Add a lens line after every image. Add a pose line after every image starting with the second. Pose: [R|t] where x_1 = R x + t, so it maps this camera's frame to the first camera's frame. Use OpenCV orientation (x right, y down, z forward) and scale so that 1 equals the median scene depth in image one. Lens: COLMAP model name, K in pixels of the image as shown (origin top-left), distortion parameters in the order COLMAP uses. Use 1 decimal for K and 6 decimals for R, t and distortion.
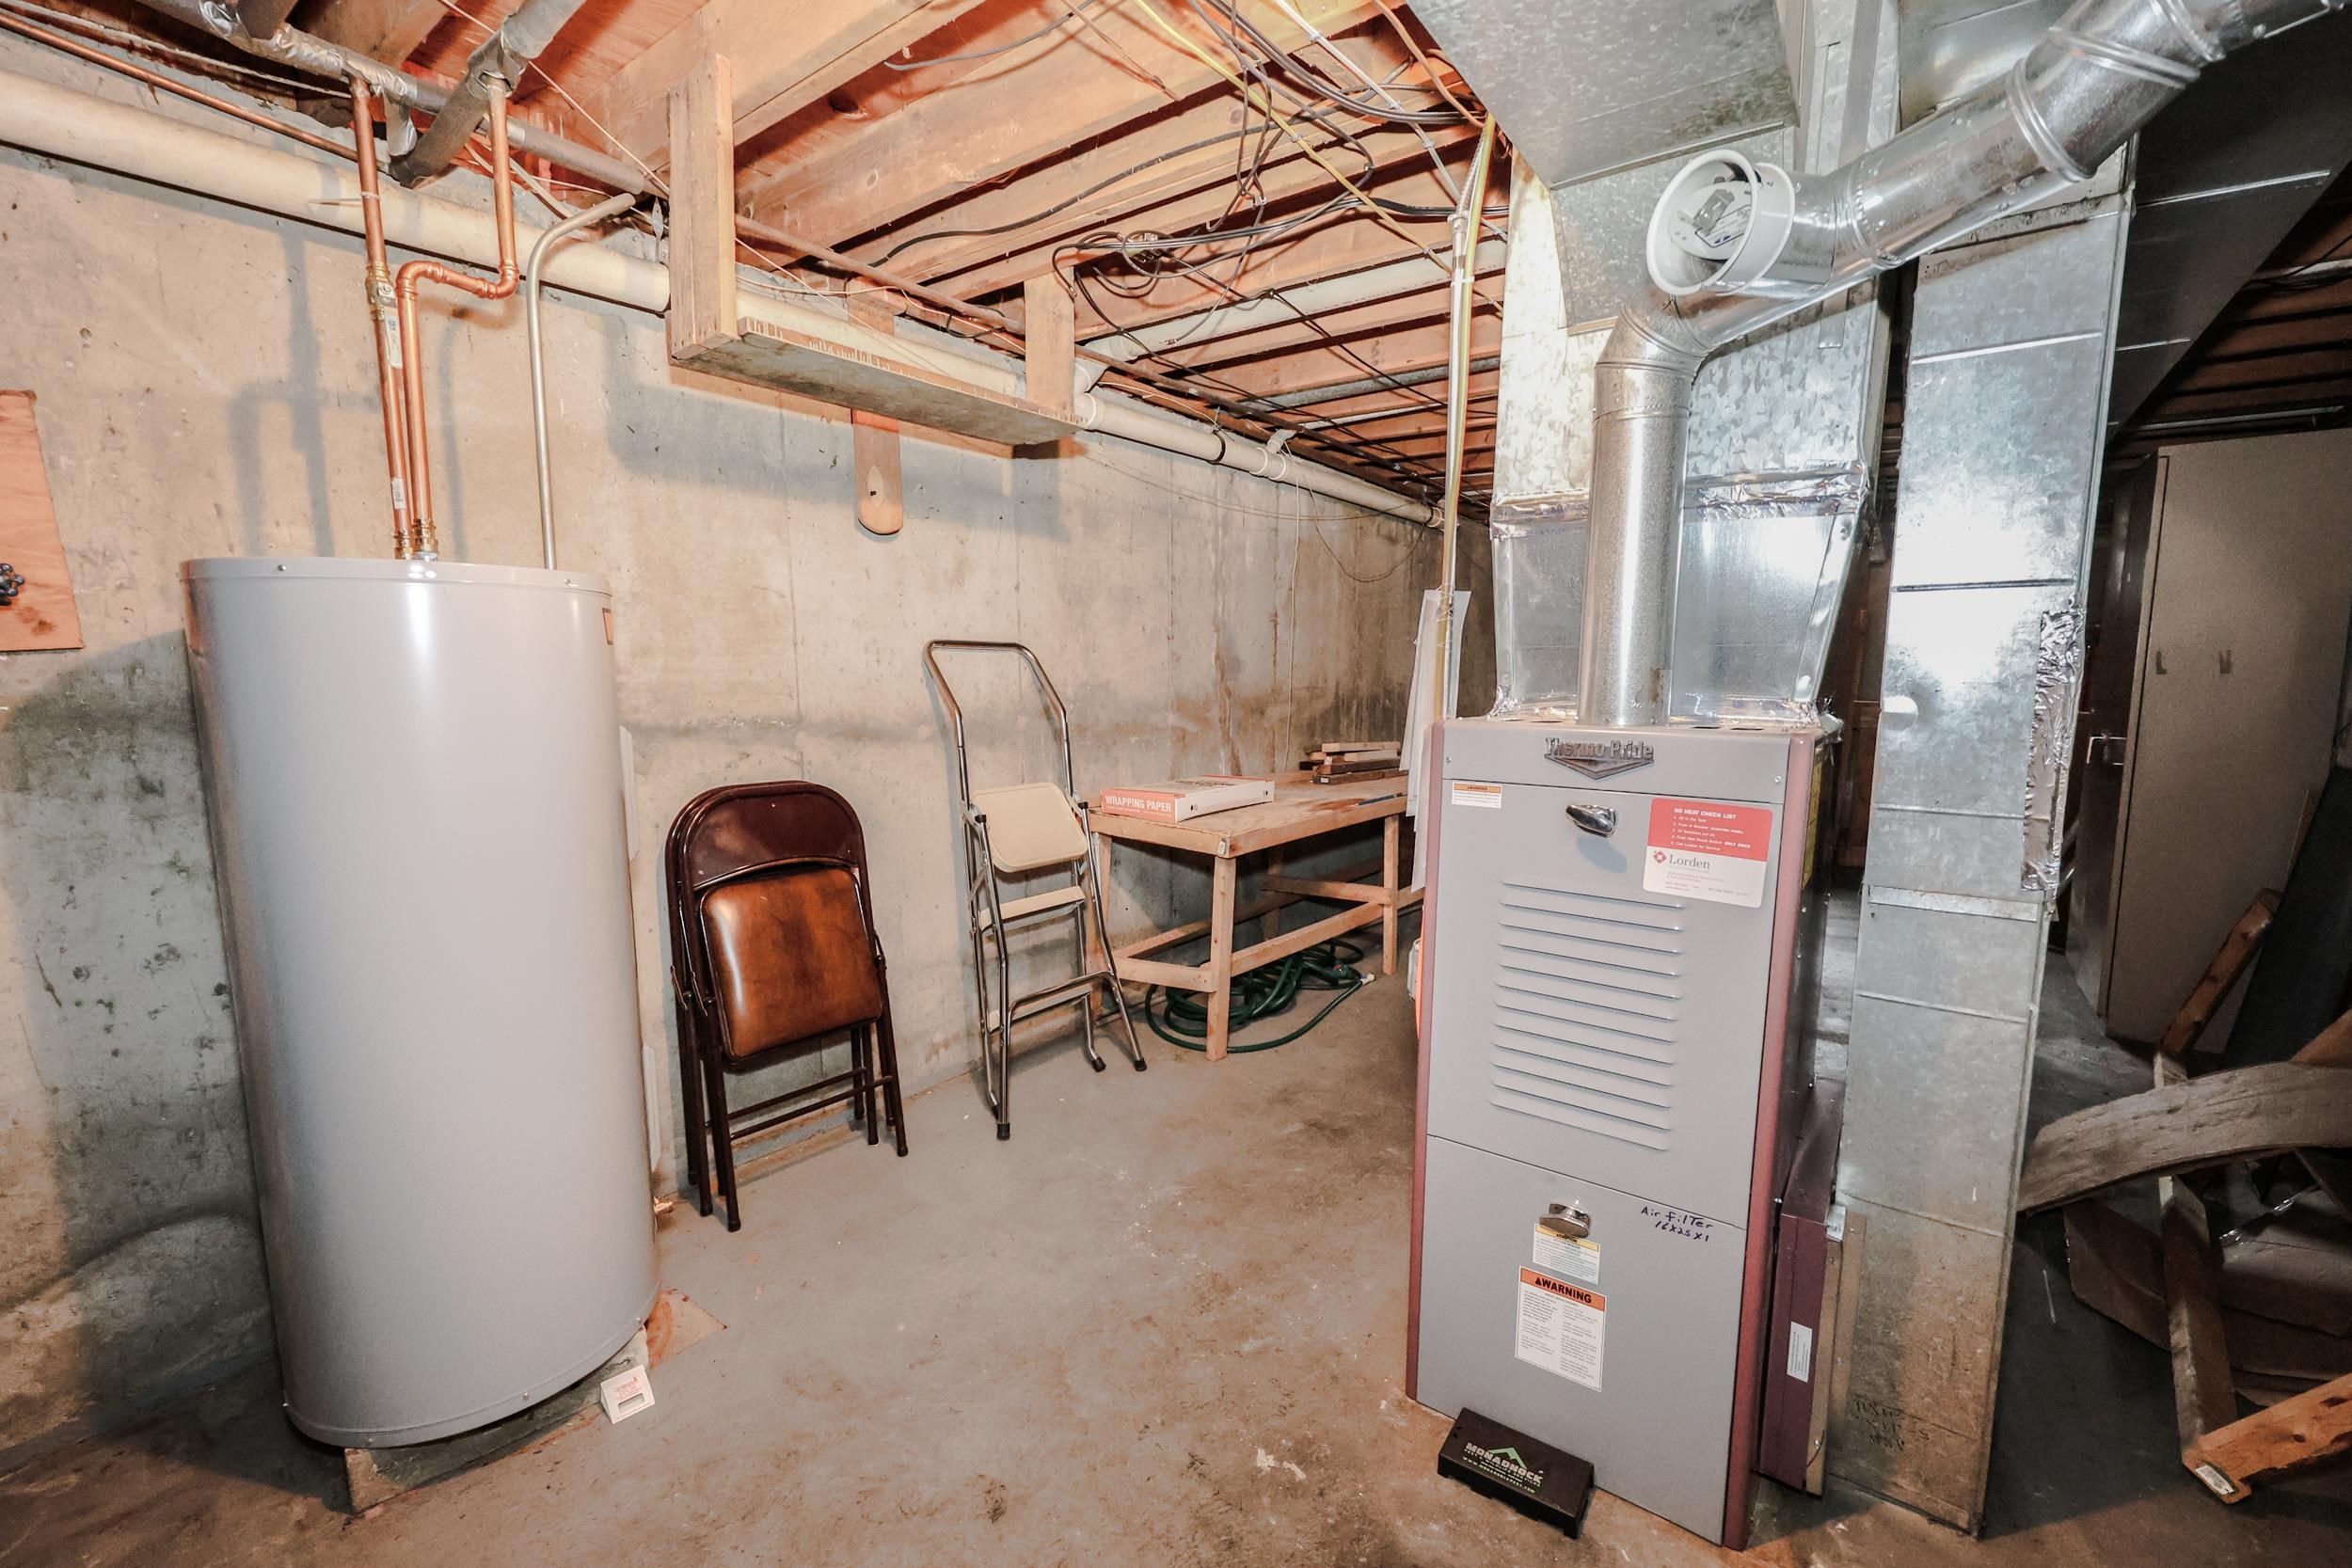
lens RADIAL K [[970.4, 0, 1161.3], [0, 970.4, 792.1], [0, 0, 1]] dist [0.002438, 0.000437]
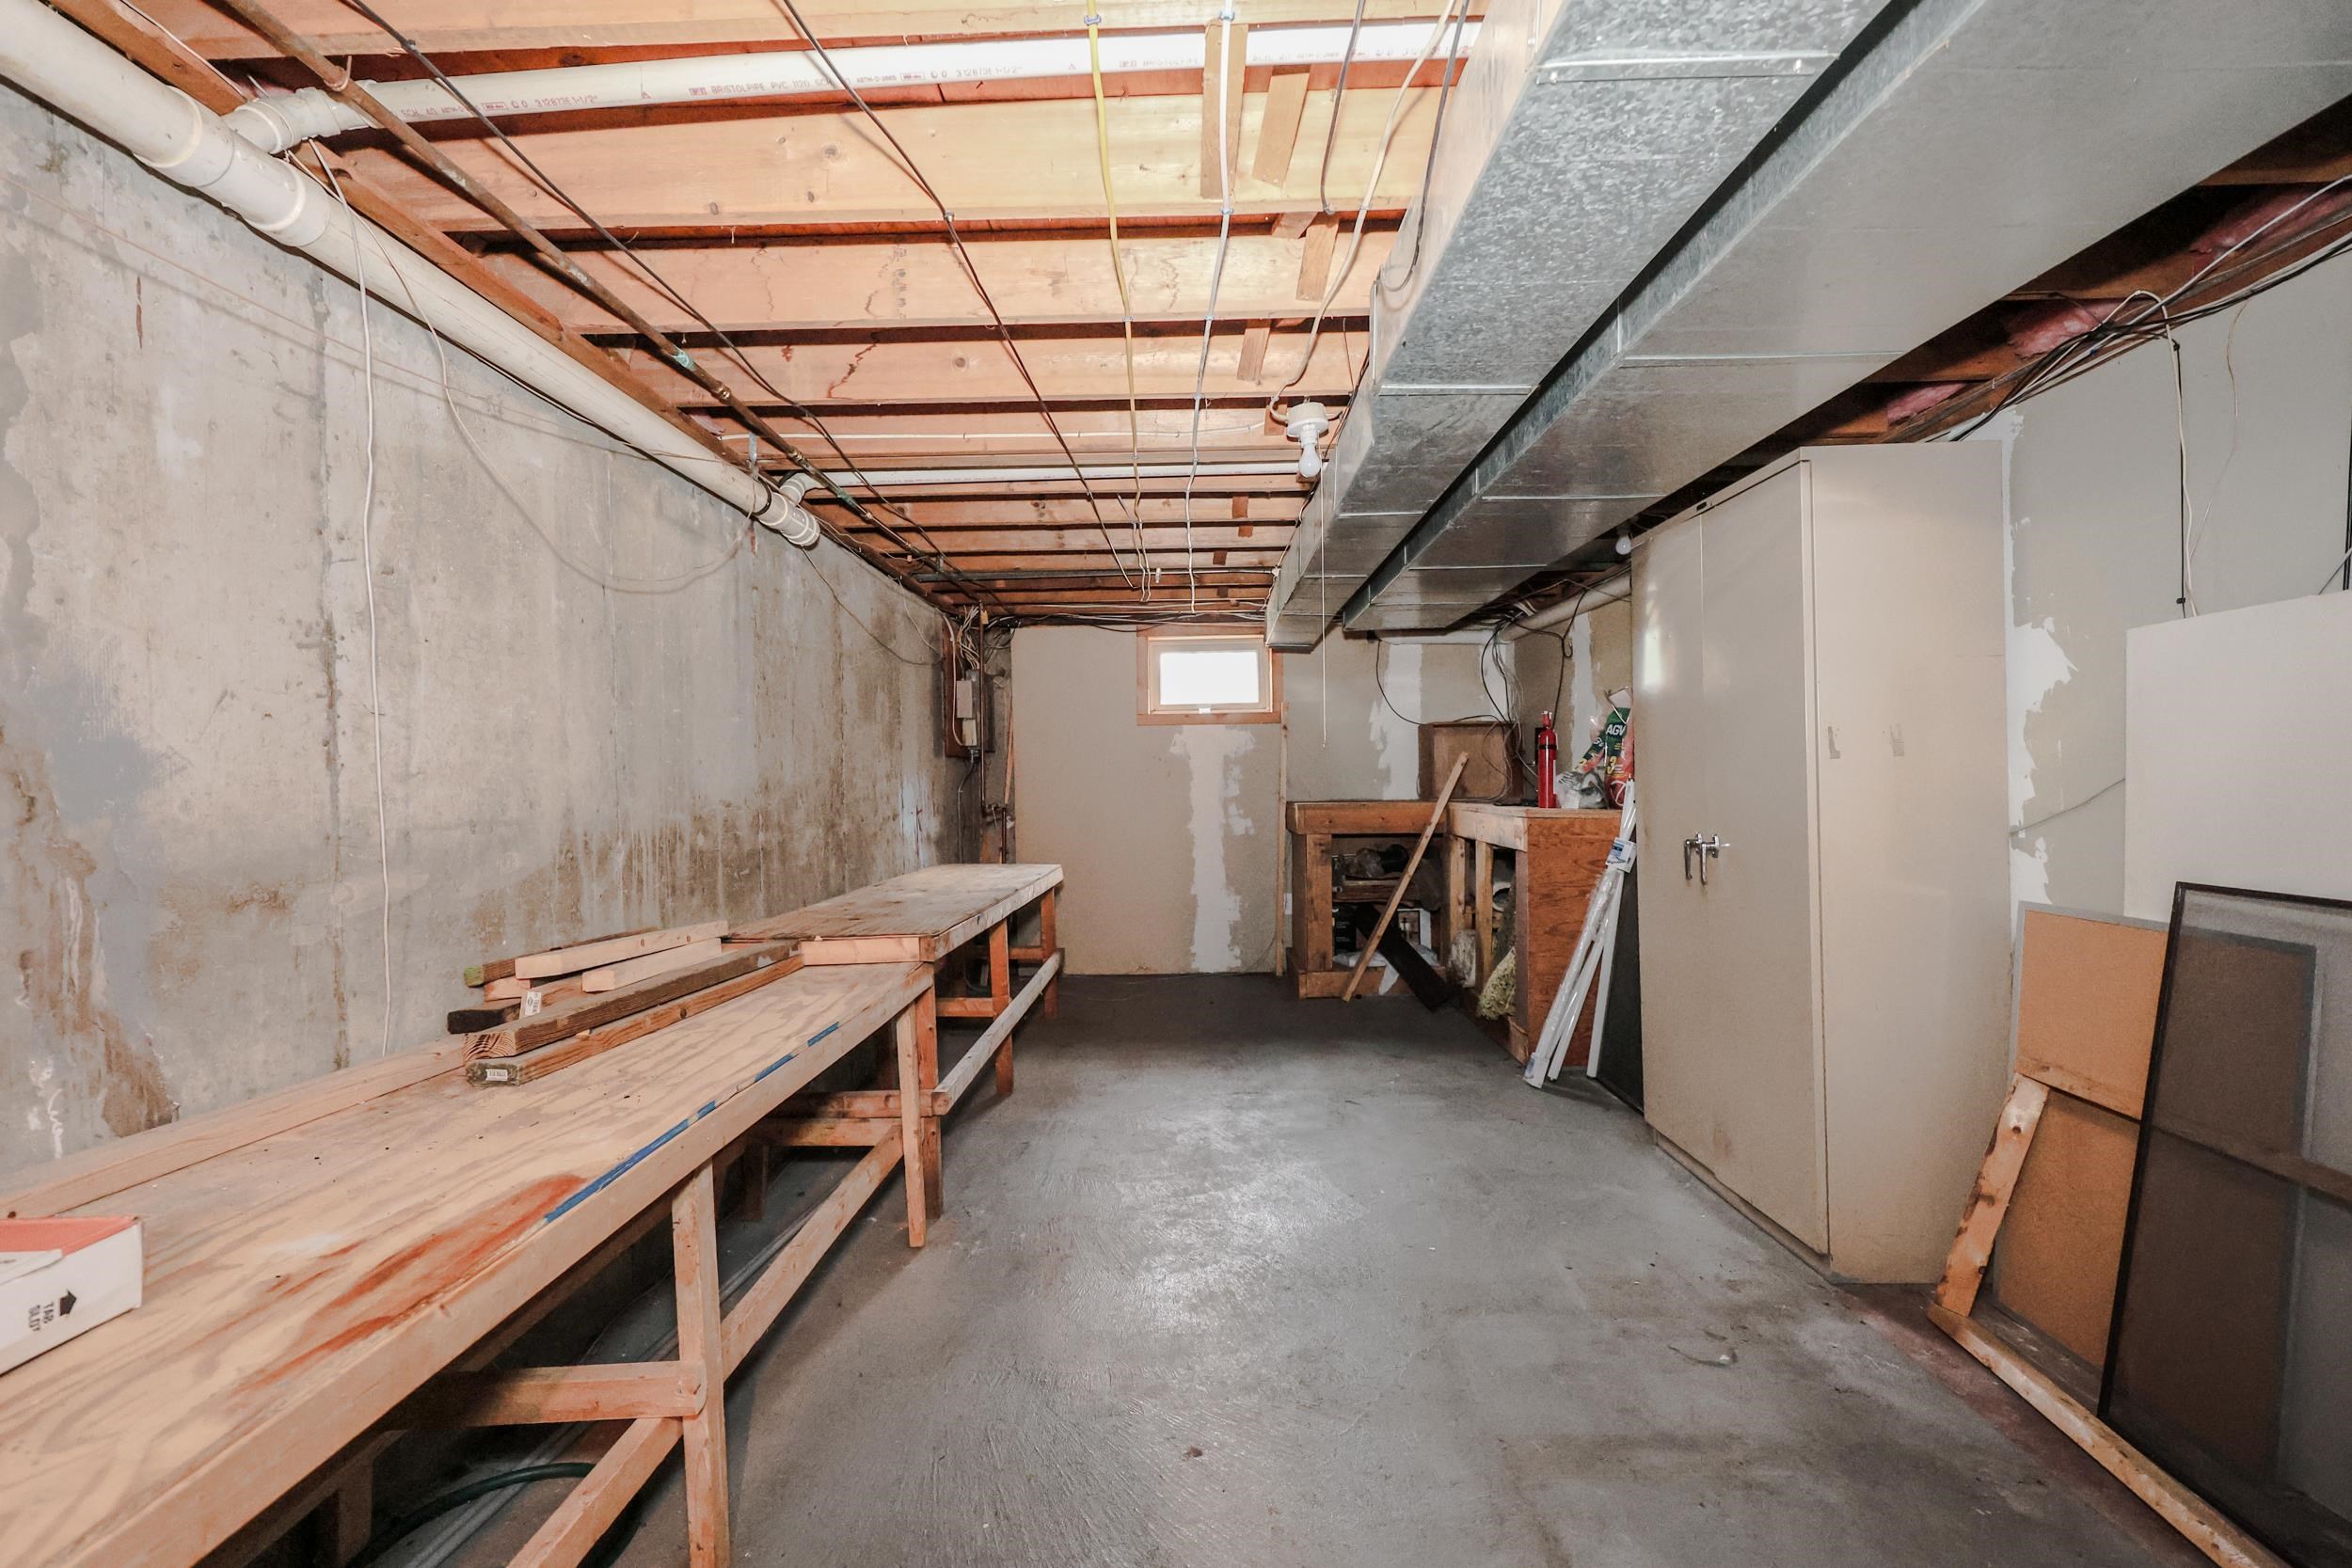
lens RADIAL K [[970.4, 0, 1161.3], [0, 970.4, 792.1], [0, 0, 1]] dist [0.002438, 0.000437]
pose [[0.809096, -0.028428, 0.586988, 0.146066], [0.094468, 0.992132, -0.082164, -0.059403], [-0.580034, 0.121930, 0.805415, 0.499914]]
